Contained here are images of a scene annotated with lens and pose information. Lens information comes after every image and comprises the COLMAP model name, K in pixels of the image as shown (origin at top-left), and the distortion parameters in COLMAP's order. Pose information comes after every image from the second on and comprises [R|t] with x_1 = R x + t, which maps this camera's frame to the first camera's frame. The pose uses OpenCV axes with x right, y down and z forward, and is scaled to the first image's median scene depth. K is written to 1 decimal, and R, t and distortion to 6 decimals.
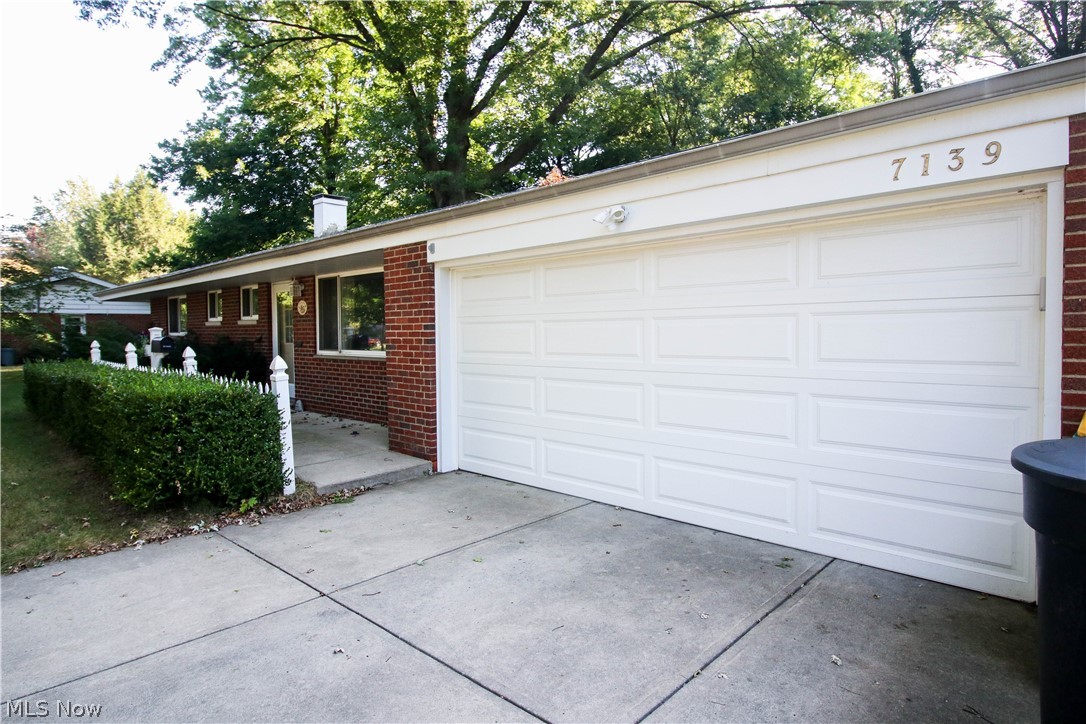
lens RADIAL K [[598.5, 0, 543.0], [0, 598.5, 362.0], [0, 0, 1]] dist [0.000817, -0.000679]
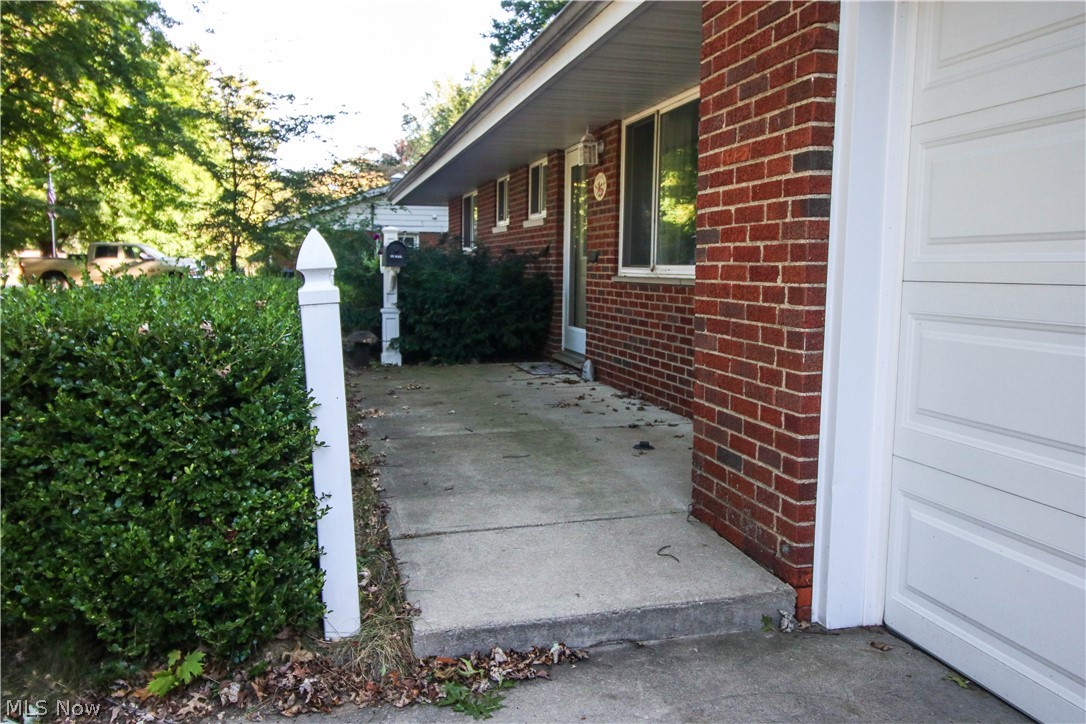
lens RADIAL K [[815.9, 0, 537.5], [0, 815.9, 353.1], [0, 0, 1]] dist [0.006568, 0.000277]
pose [[0.836728, 0.070319, -0.543085, -0.070039], [-0.042627, 0.997076, 0.063426, 0.018837], [0.545956, -0.029920, 0.837279, 0.546395]]
